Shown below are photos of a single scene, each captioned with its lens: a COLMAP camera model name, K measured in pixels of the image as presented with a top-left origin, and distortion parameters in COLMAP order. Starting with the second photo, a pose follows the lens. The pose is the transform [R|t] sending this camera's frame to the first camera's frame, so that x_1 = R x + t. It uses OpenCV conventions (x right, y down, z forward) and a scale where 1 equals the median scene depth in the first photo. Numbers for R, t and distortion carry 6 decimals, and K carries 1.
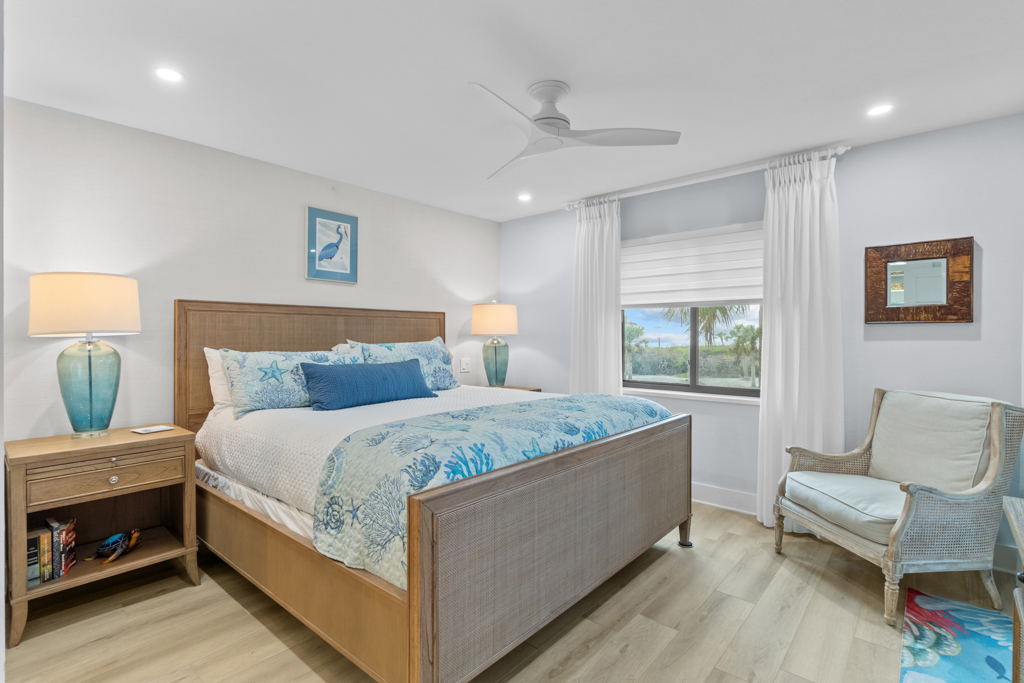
lens RADIAL K [[470.6, 0, 511.7], [0, 470.6, 342.0], [0, 0, 1]] dist [-0.001023, 0.000133]
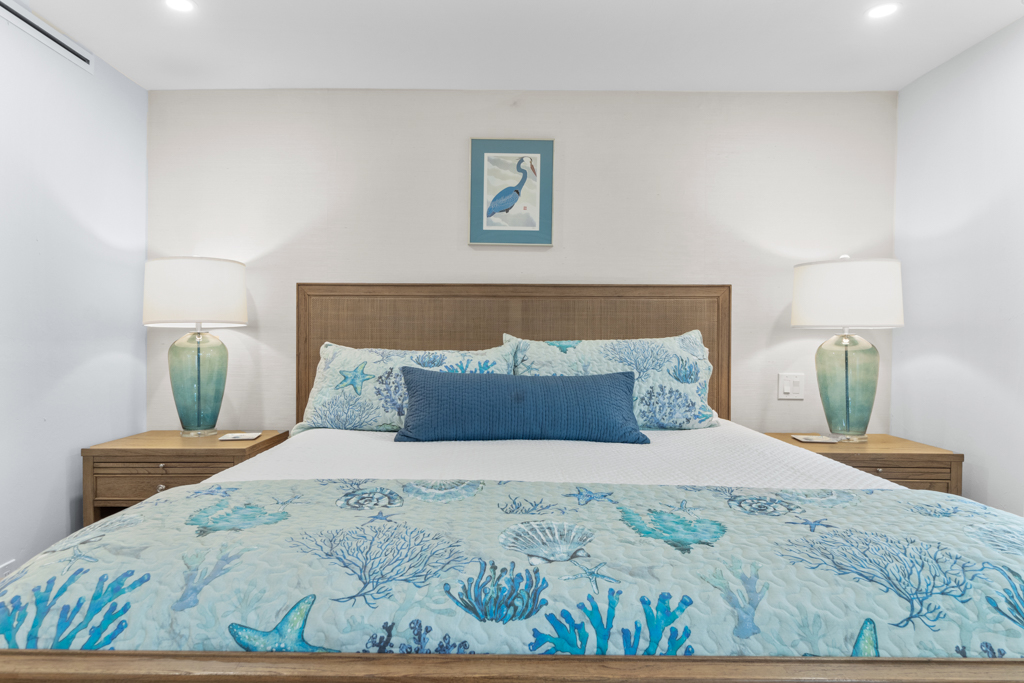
lens RADIAL K [[621.6, 0, 510.5], [0, 621.6, 338.7], [0, 0, 1]] dist [-0.004538, 0.002621]
pose [[0.661445, 0.009866, -0.749928, 0.286033], [-0.013777, 0.999905, 0.001004, 0.000814], [0.749867, 0.009668, 0.661518, 0.446781]]
